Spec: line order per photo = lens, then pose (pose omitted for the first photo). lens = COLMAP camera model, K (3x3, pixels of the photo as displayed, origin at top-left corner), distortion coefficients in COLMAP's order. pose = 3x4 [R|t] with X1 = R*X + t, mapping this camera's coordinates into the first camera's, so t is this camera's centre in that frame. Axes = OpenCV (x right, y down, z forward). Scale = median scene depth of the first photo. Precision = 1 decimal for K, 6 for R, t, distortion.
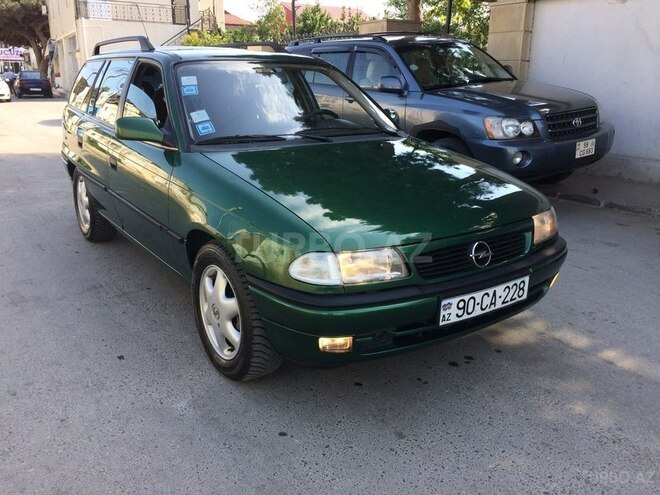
lens RADIAL K [[564.1, 0, 330.0], [0, 564.1, 247.5], [0, 0, 1]] dist [0.077137, -0.110053]
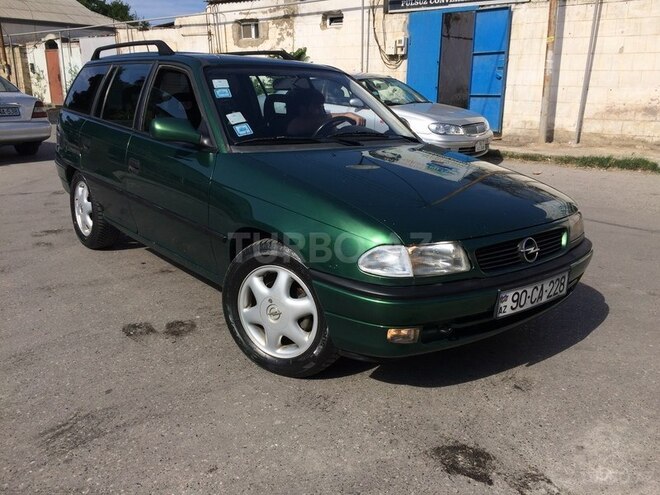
lens RADIAL K [[564.1, 0, 330.0], [0, 564.1, 247.5], [0, 0, 1]] dist [0.077137, -0.110053]
pose [[0.996276, -0.001224, 0.086208, -0.184995], [0.004172, 0.999412, -0.034027, 0.040853], [-0.086116, 0.034260, 0.995696, -0.009598]]
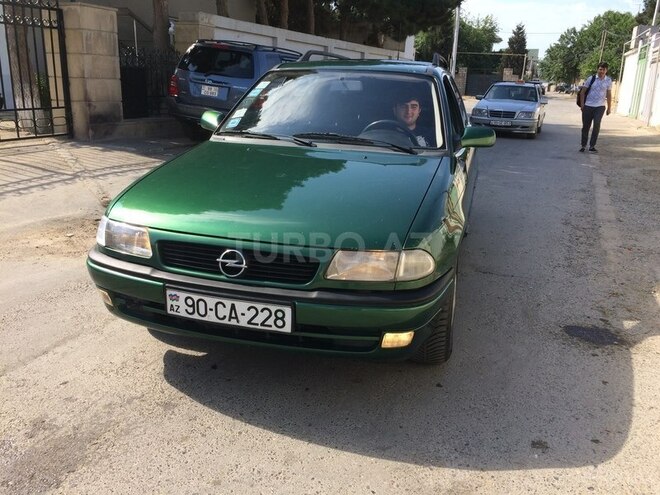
lens RADIAL K [[564.1, 0, 330.0], [0, 564.1, 247.5], [0, 0, 1]] dist [0.077137, -0.110053]
pose [[0.639248, 0.225016, -0.735343, 1.048092], [-0.260332, 0.963094, 0.068397, -0.119710], [0.723594, 0.147711, 0.674235, 0.455713]]
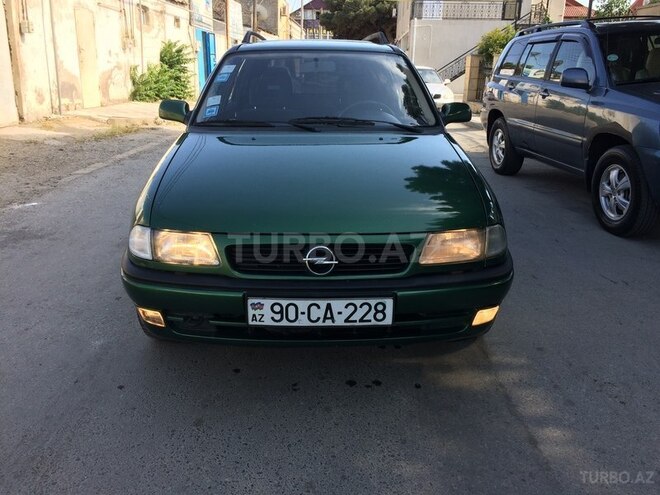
lens RADIAL K [[564.1, 0, 330.0], [0, 564.1, 247.5], [0, 0, 1]] dist [0.077137, -0.110053]
pose [[0.838393, 0.164491, -0.519654, 0.722937], [-0.162213, 0.985476, 0.050233, -0.054613], [0.520369, 0.042179, 0.852899, 0.237367]]
